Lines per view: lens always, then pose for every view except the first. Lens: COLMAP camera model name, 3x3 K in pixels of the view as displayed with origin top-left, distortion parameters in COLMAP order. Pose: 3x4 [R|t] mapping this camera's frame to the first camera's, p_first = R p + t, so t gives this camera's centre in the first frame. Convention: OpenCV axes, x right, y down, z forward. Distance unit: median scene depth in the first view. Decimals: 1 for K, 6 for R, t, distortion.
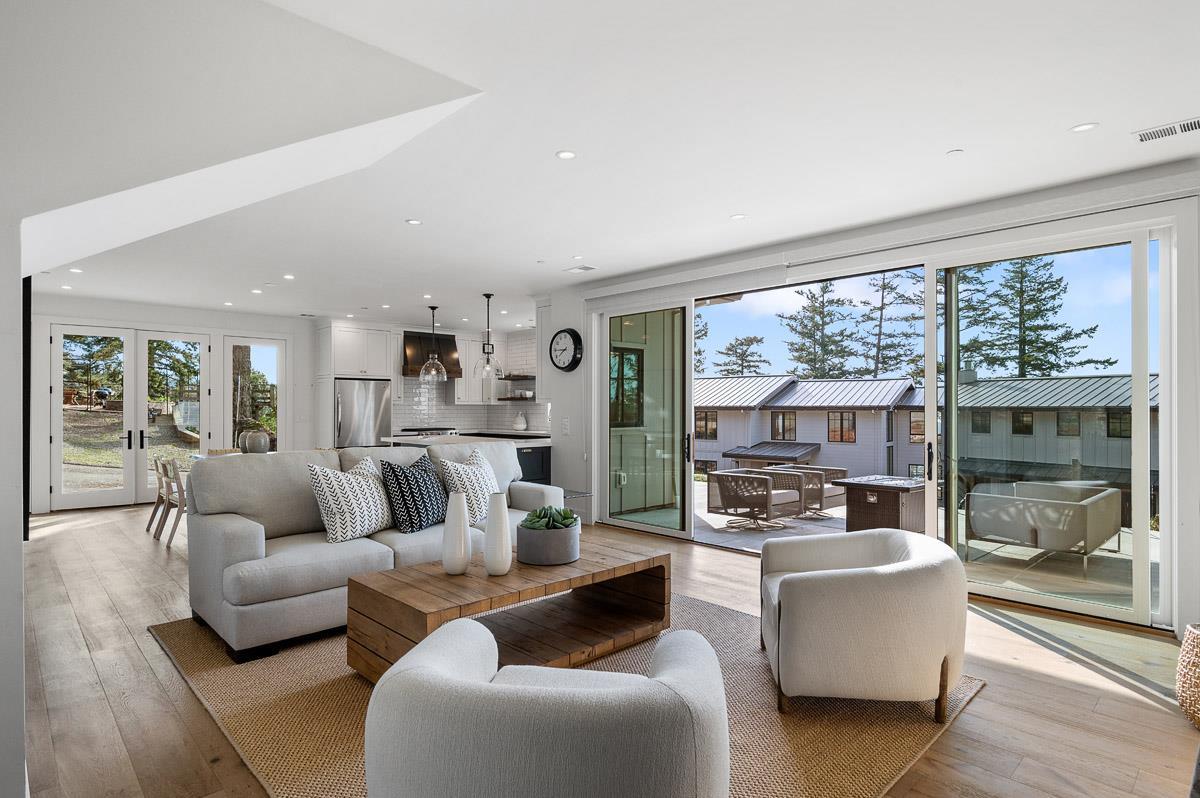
lens RADIAL K [[633.4, 0, 597.0], [0, 633.4, 404.4], [0, 0, 1]] dist [-0.008217, -0.001580]
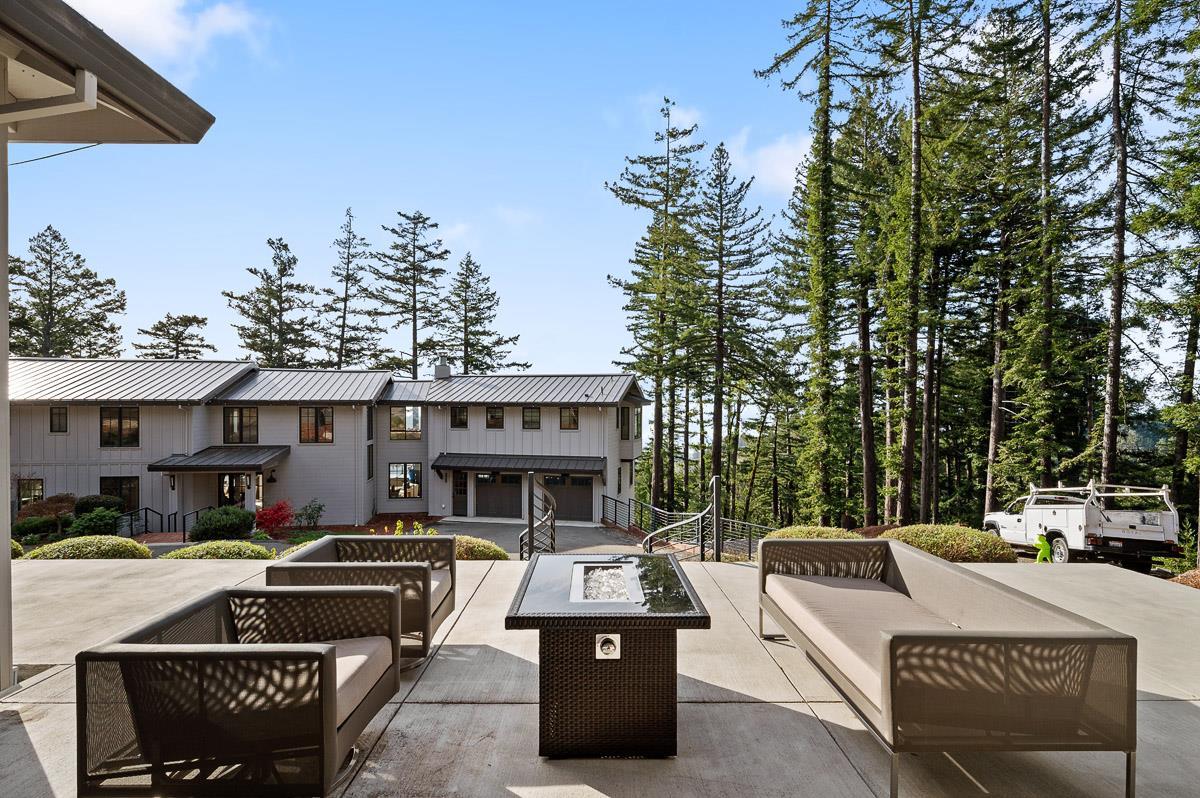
lens RADIAL K [[618.3, 0, 591.6], [0, 618.3, 406.7], [0, 0, 1]] dist [-0.001062, -0.000879]
pose [[0.683406, -0.002778, 0.730033, 0.014101], [-0.007727, 0.999909, 0.011038, -0.000569], [-0.729998, -0.013184, 0.683323, 0.071521]]
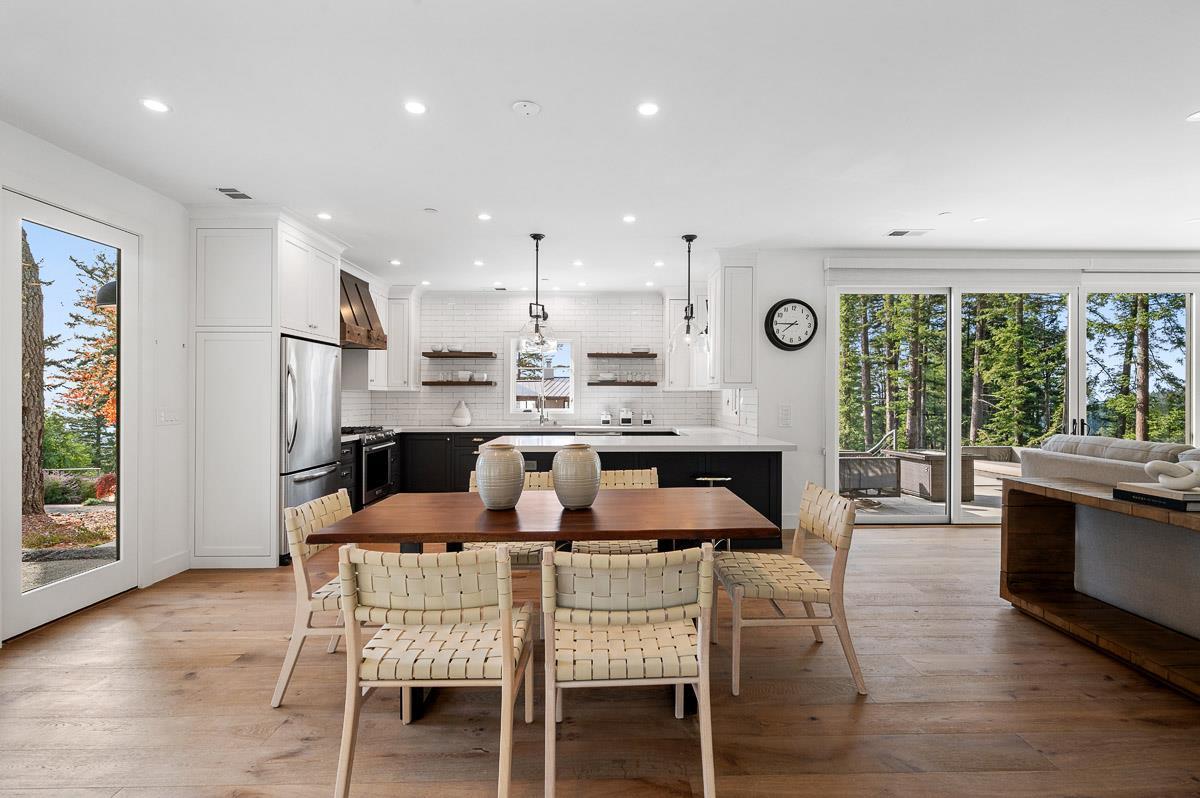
lens RADIAL K [[543.6, 0, 599.6], [0, 543.6, 403.0], [0, 0, 1]] dist [0.000944, -0.000236]
pose [[0.681020, -0.006189, 0.732239, -0.080504], [-0.003244, 0.999929, 0.011468, 0.001072], [-0.732258, -0.010186, 0.680951, 0.075255]]
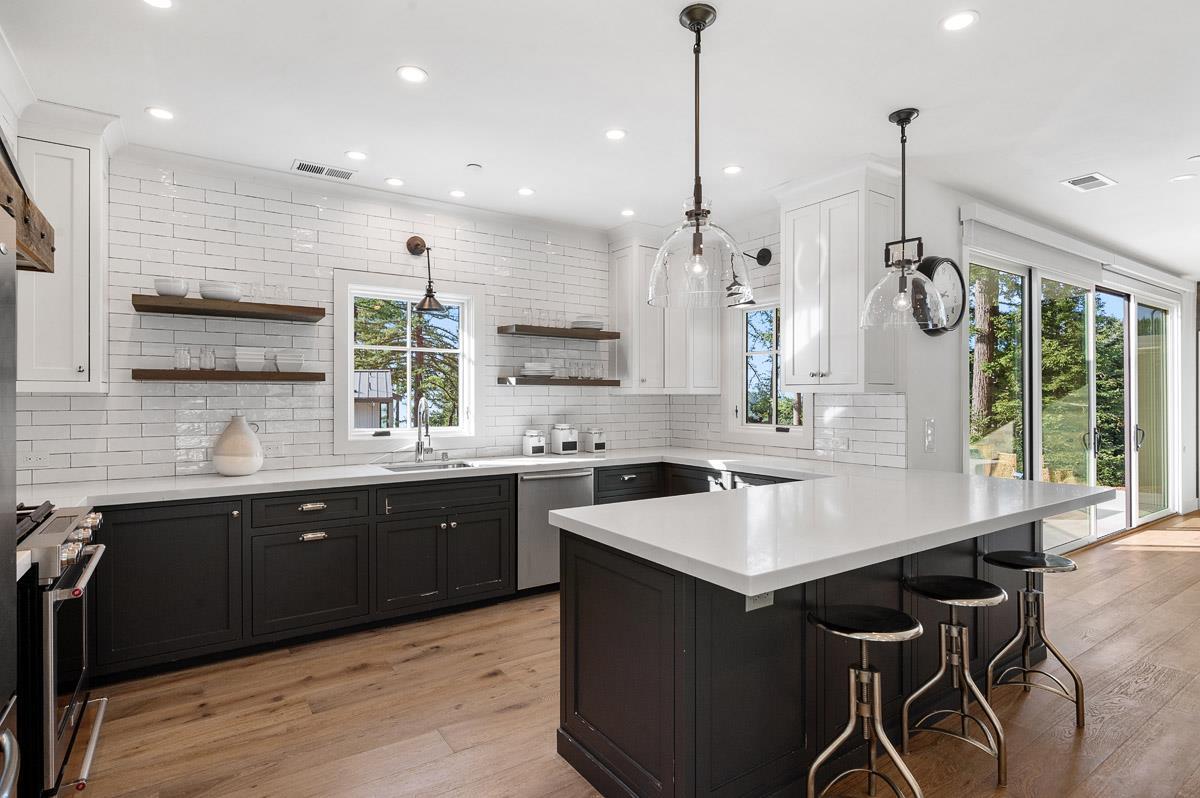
lens RADIAL K [[618.3, 0, 615.9], [0, 618.3, 403.6], [0, 0, 1]] dist [-0.001062, -0.000879]
pose [[0.159129, -0.007626, 0.987228, -0.067153], [-0.002925, 0.999962, 0.008195, 0.000378], [-0.987254, -0.004192, 0.159100, 0.128496]]
